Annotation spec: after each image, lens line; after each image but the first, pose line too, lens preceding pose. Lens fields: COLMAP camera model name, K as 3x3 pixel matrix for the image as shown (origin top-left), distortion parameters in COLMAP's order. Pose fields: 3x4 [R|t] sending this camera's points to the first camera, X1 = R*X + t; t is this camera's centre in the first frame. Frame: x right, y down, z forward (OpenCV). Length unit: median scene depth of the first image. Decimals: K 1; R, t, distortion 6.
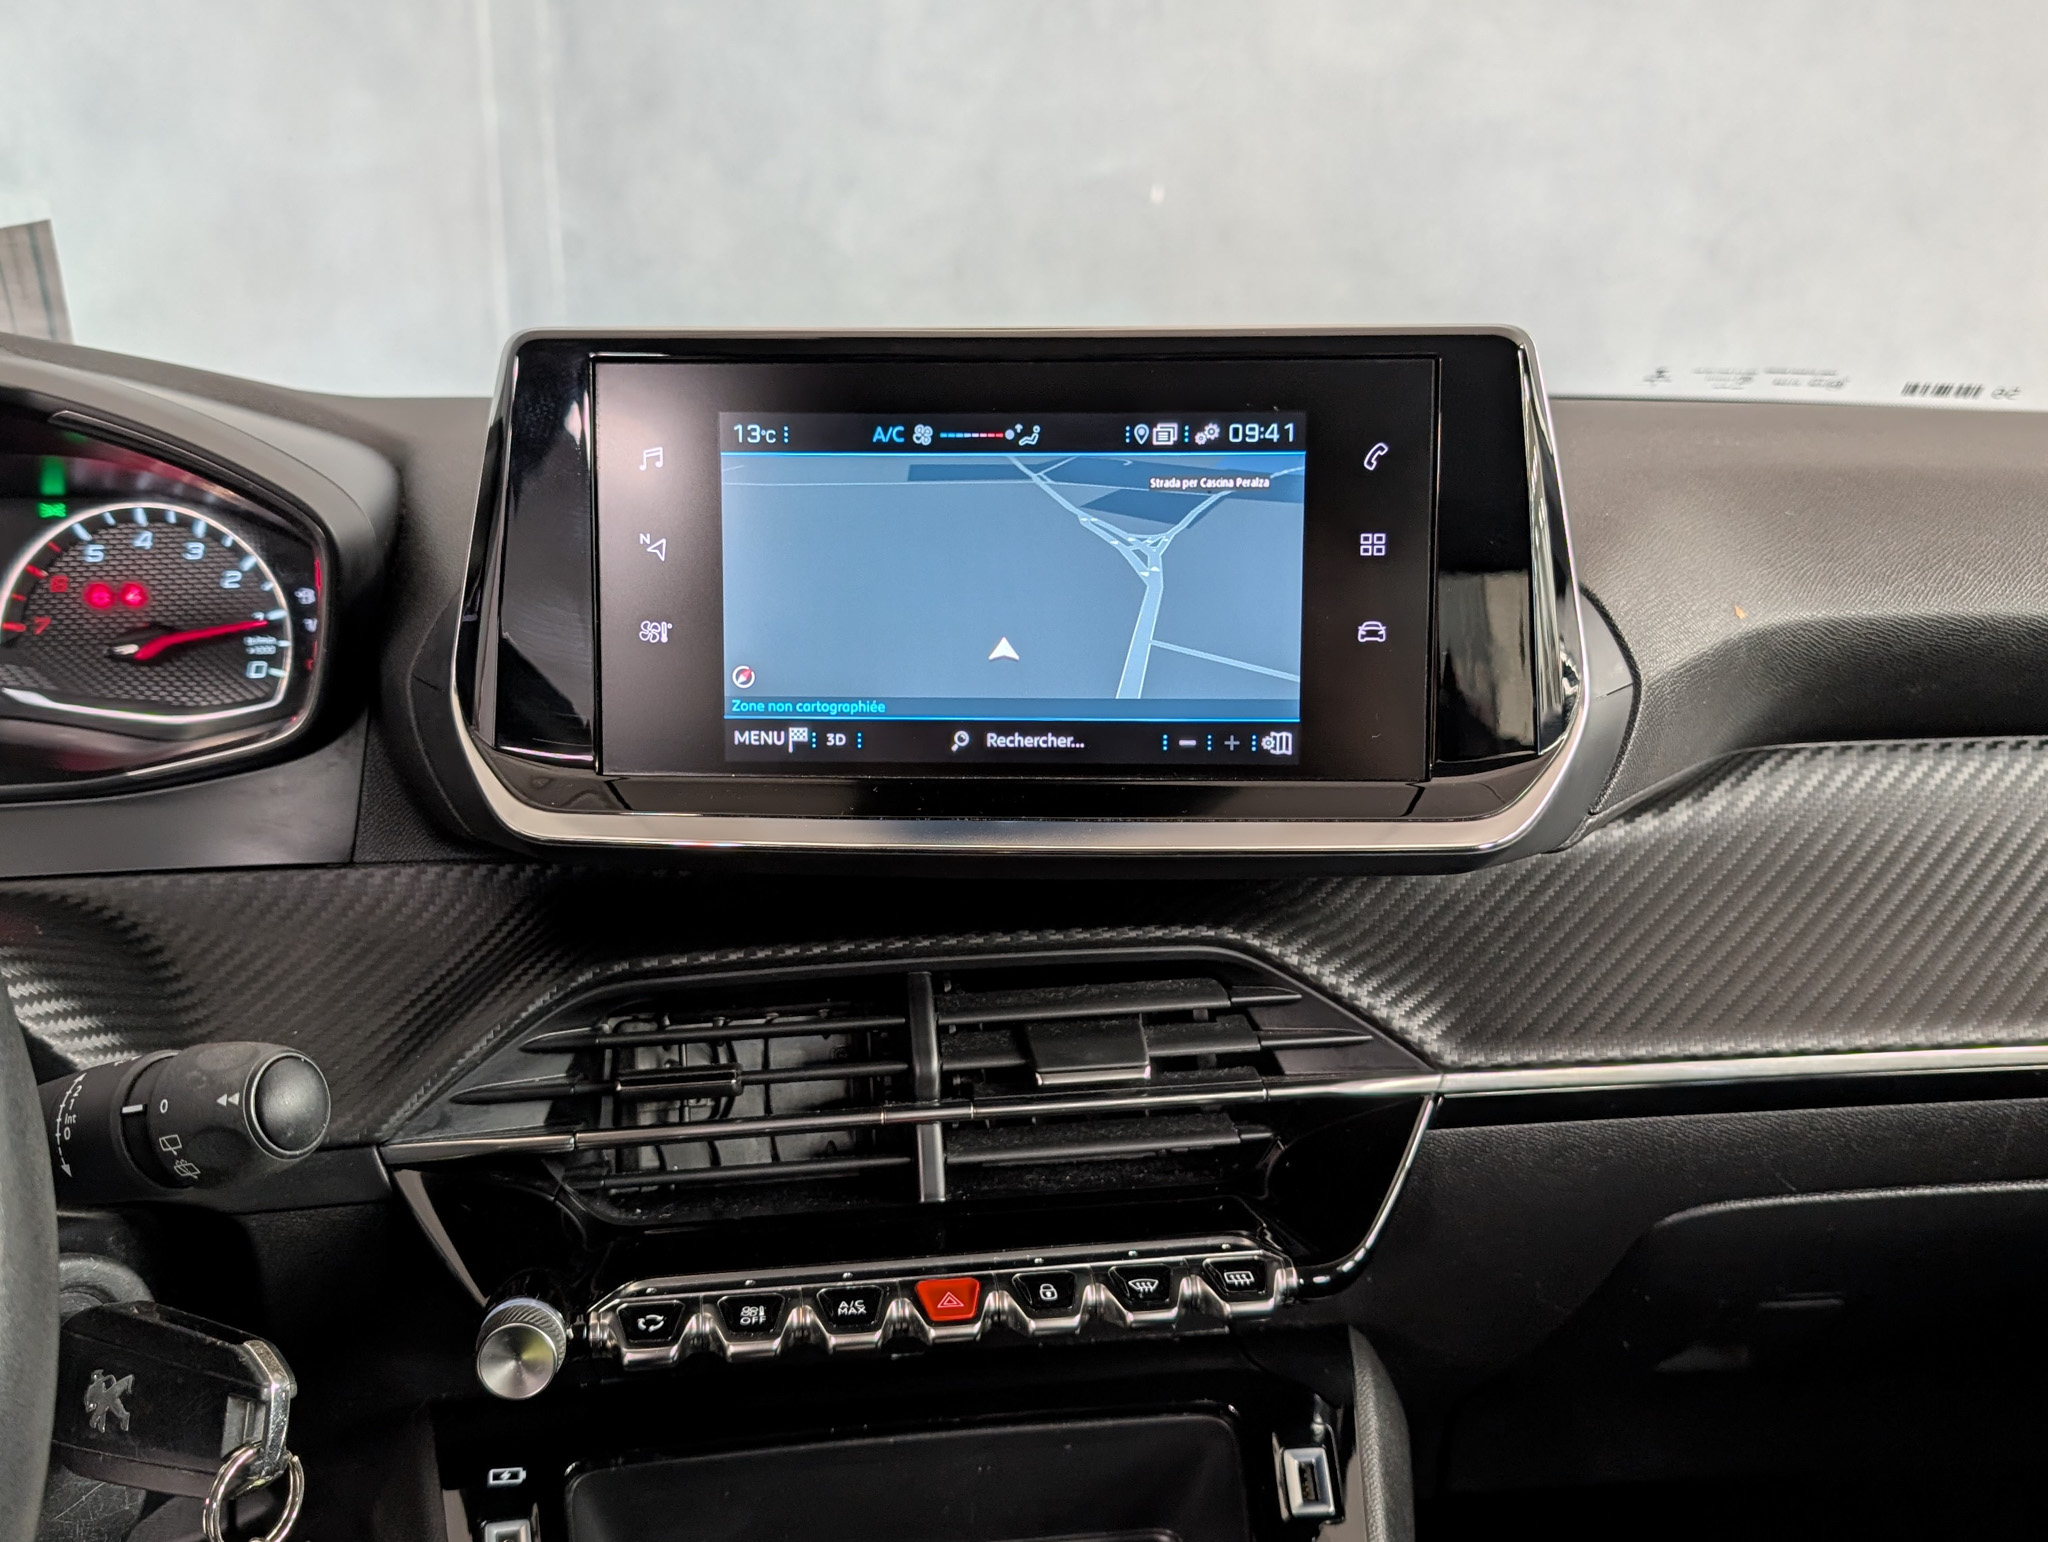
lens RADIAL K [[1410.1, 0, 935.0], [0, 1410.1, 741.2], [0, 0, 1]] dist [-0.002361, -0.002698]
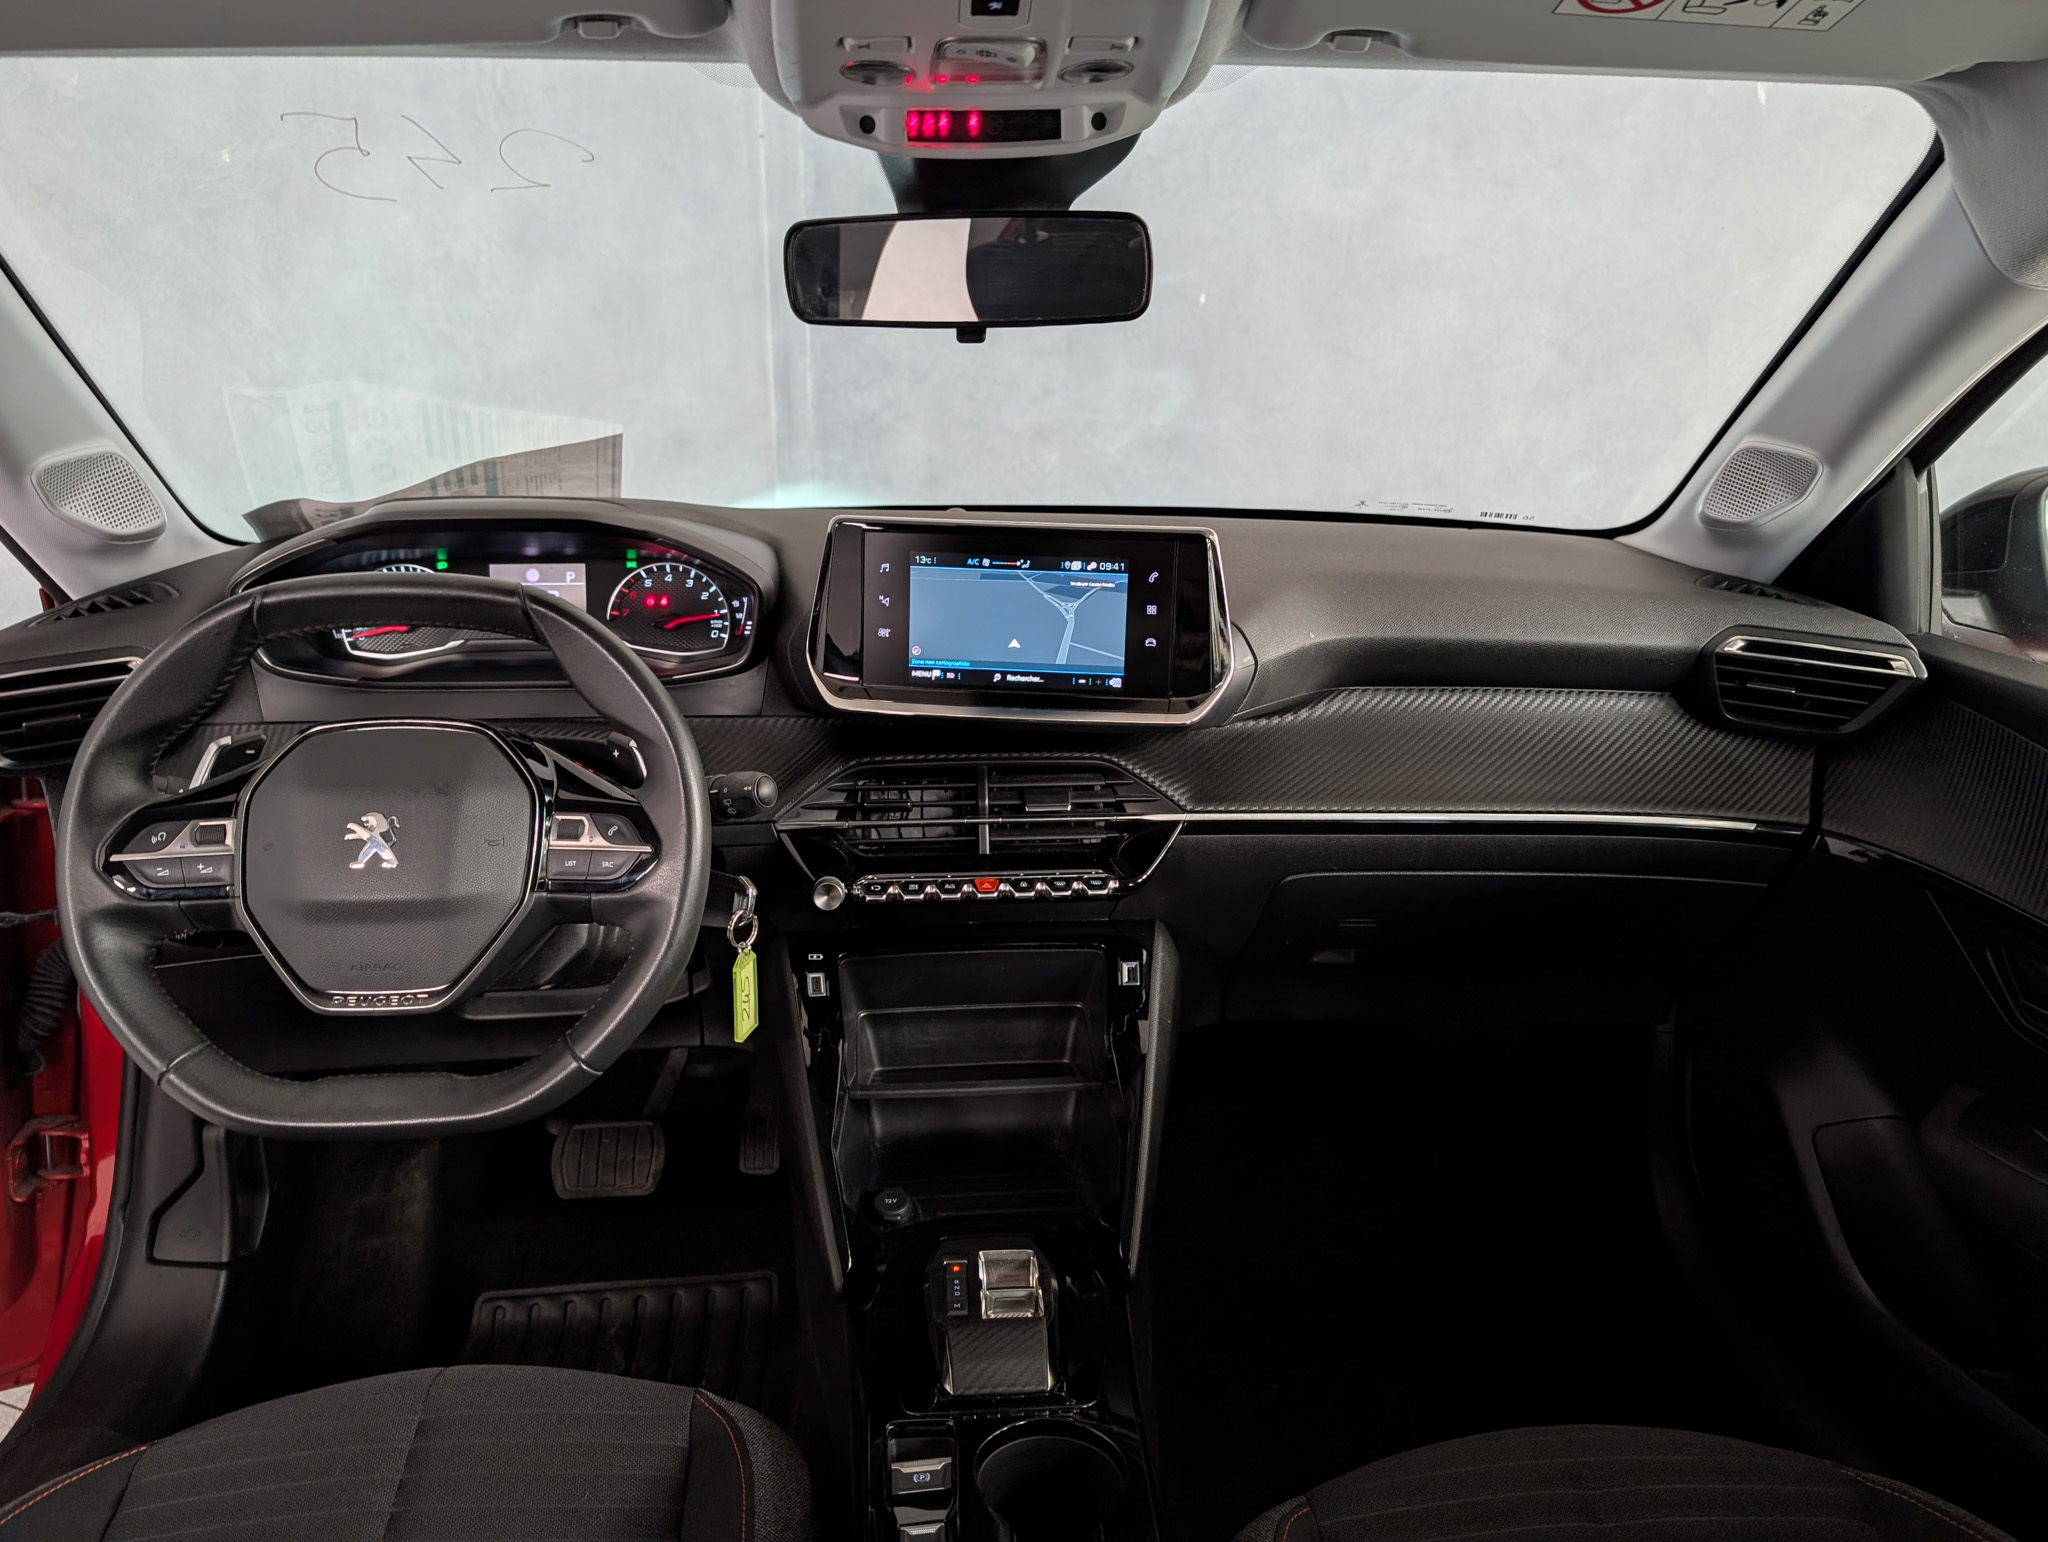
lens RADIAL K [[1438.3, 0, 1082.5], [0, 1438.3, 701.5], [0, 0, 1]] dist [0.043079, -0.044719]
pose [[0.999014, 0.035019, -0.027297, 0.245058], [-0.033428, 0.997831, 0.056705, -0.109936], [0.029224, -0.055736, 0.998018, -1.640385]]
